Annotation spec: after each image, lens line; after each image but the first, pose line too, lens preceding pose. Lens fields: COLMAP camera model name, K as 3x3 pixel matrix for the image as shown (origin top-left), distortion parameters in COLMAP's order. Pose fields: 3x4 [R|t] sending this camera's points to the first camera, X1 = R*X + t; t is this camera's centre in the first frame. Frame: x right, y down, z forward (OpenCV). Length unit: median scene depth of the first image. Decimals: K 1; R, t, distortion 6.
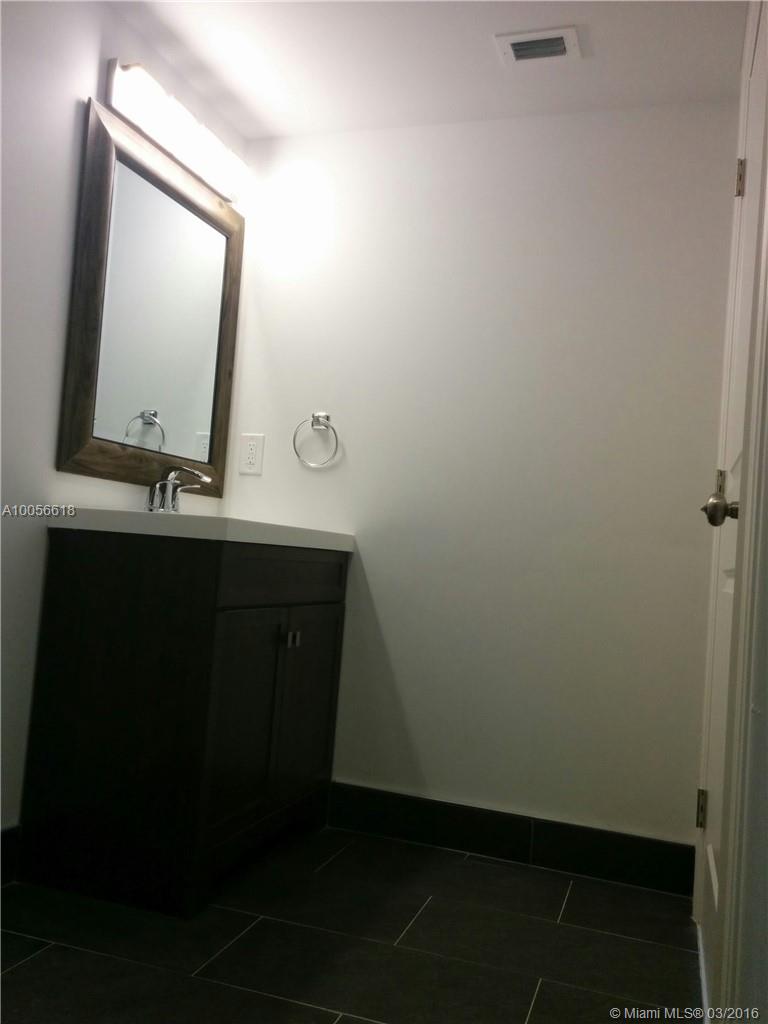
lens RADIAL K [[887.3, 0, 384.0], [0, 887.3, 512.0], [0, 0, 1]] dist [0.079102, -0.093161]
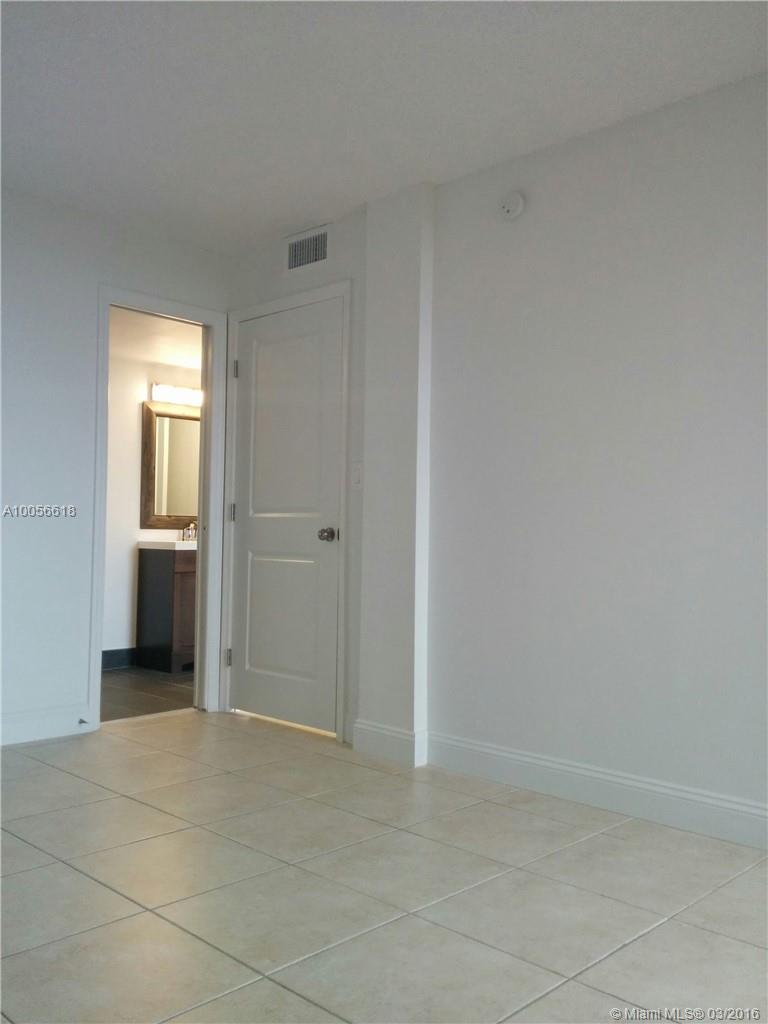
lens RADIAL K [[887.3, 0, 384.0], [0, 887.3, 512.0], [0, 0, 1]] dist [0.079102, -0.093161]
pose [[0.905074, -0.075029, -0.418582, 1.512497], [0.075138, 0.997041, -0.016250, 0.006161], [0.418562, -0.016744, 0.908034, -1.264244]]
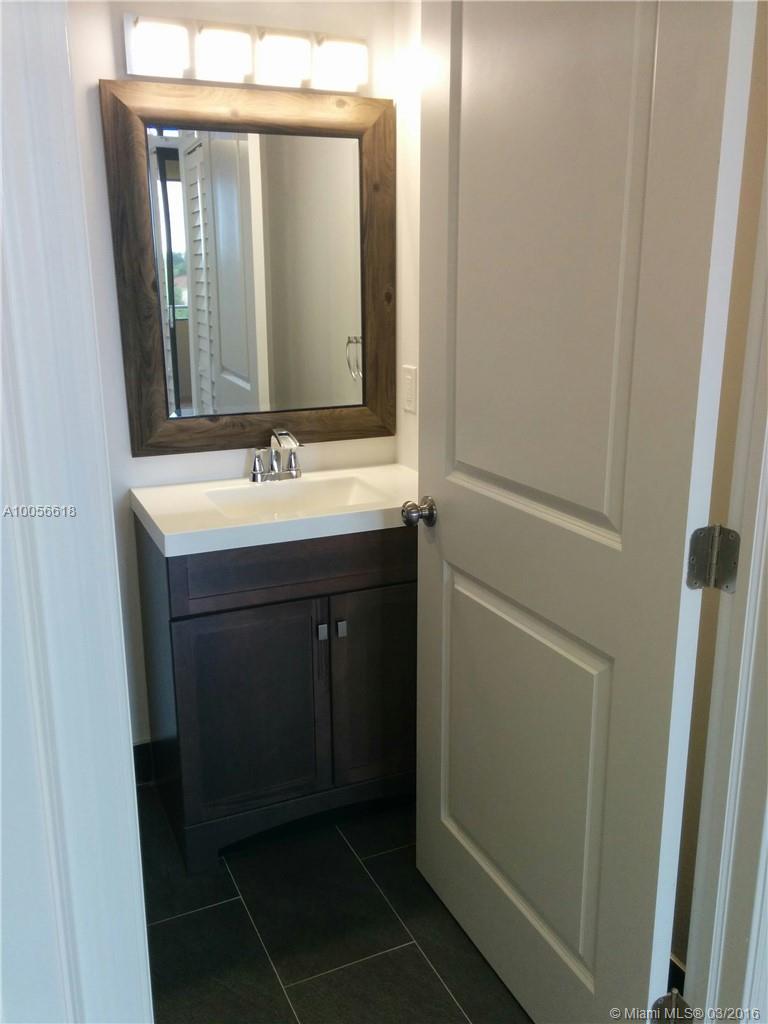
lens RADIAL K [[887.3, 0, 384.0], [0, 887.3, 512.0], [0, 0, 1]] dist [0.079102, -0.093161]
pose [[0.688330, 0.105059, -0.717750, 0.611265], [0.095813, 0.967620, 0.233519, -0.196655], [0.719043, -0.229508, 0.655976, 0.459332]]
